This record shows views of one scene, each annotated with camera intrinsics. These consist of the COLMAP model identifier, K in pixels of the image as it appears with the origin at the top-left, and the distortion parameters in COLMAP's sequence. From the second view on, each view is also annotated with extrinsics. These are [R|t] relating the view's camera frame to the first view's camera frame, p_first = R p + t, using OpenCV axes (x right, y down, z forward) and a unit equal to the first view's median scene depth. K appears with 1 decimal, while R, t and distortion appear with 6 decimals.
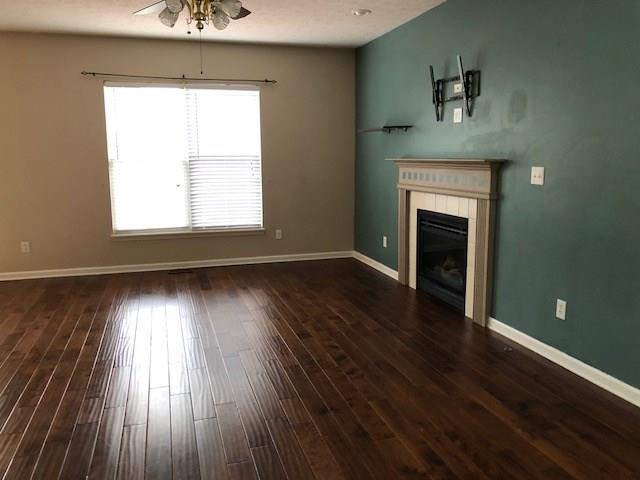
lens RADIAL K [[523.8, 0, 320.0], [0, 523.8, 235.6], [0, 0, 1]] dist [0.013480, -0.006913]
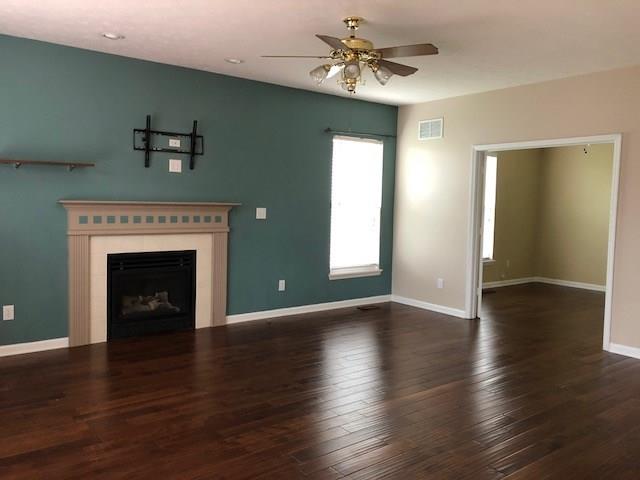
lens RADIAL K [[523.8, 0, 320.0], [0, 523.8, 235.6], [0, 0, 1]] dist [0.013480, -0.006913]
pose [[-0.384786, -0.056738, 0.921260, -0.978644], [0.121749, 0.986268, 0.111594, -0.168792], [-0.914941, 0.155102, -0.372594, 1.185722]]
